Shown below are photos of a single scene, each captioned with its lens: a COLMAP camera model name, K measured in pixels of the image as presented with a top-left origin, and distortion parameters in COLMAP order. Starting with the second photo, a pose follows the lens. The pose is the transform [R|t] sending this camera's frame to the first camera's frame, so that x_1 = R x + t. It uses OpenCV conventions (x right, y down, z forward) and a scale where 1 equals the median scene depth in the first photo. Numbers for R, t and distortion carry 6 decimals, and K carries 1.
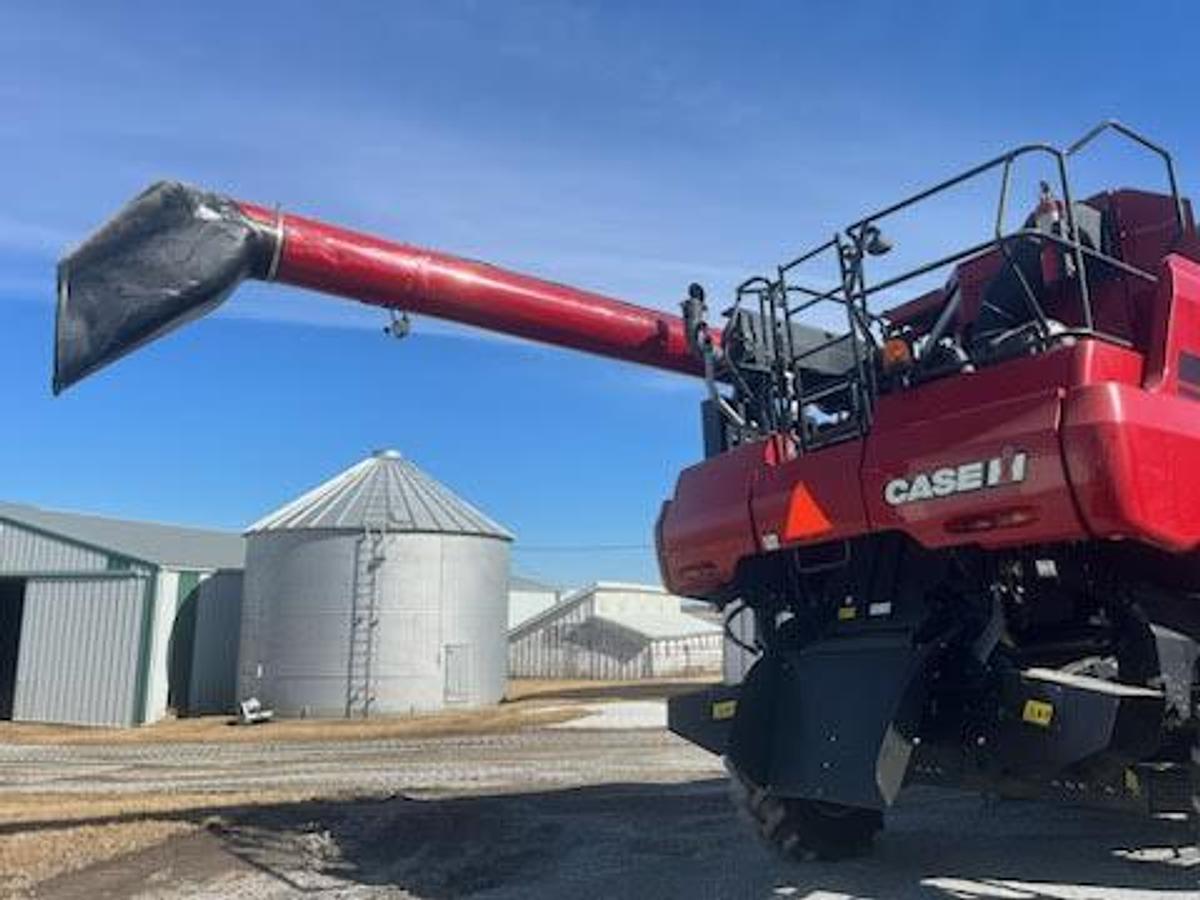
lens RADIAL K [[895.8, 0, 604.9], [0, 895.8, 453.1], [0, 0, 1]] dist [0.031340, -0.051455]
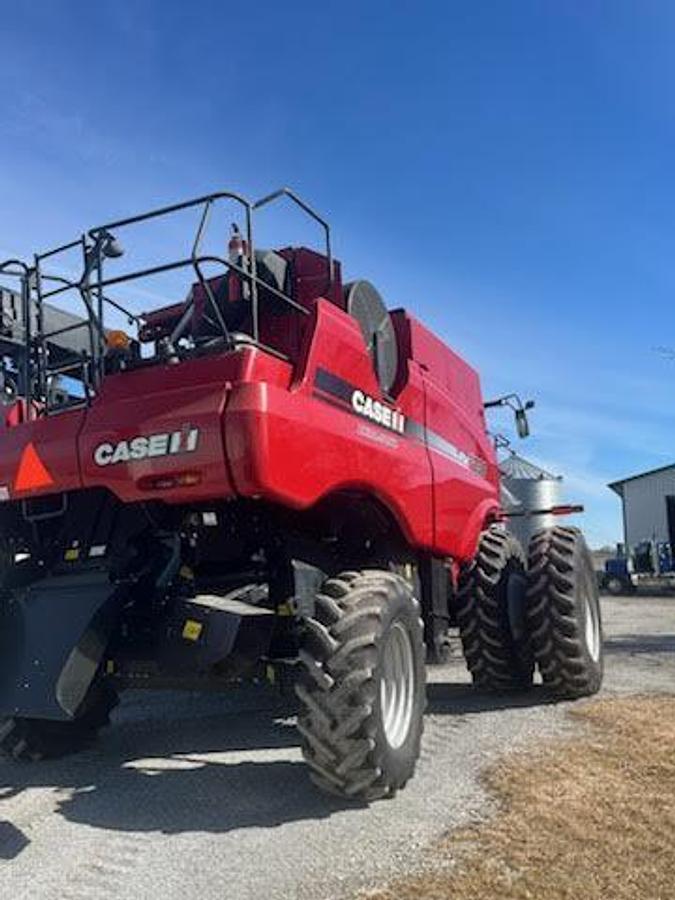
lens RADIAL K [[671.8, 0, 337.5], [0, 671.8, 450.0], [0, 0, 1]] dist [0.031340, -0.051455]
pose [[0.873365, 0.064649, 0.482757, 0.157481], [-0.078105, 0.996915, 0.007797, 0.005401], [-0.480763, -0.044515, 0.875720, 0.056174]]
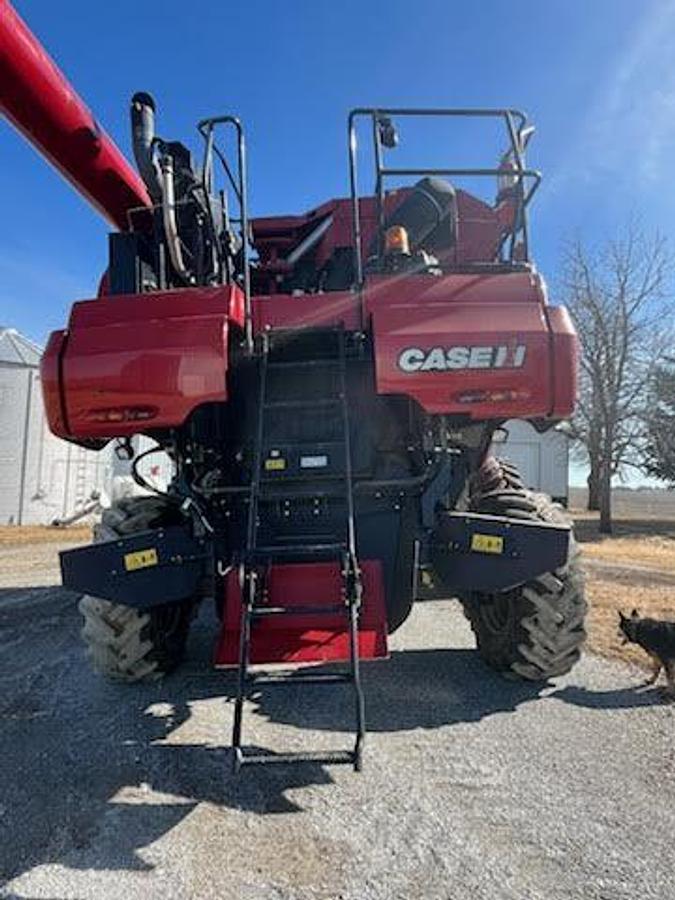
lens RADIAL K [[527.4, 0, 337.5], [0, 527.4, 450.0], [0, 0, 1]] dist [-0.001101, -0.000779]
pose [[0.593658, 0.054980, 0.802837, -0.244630], [-0.170160, 0.983681, 0.058461, 0.127196], [-0.786521, -0.171317, 0.593325, 0.646204]]
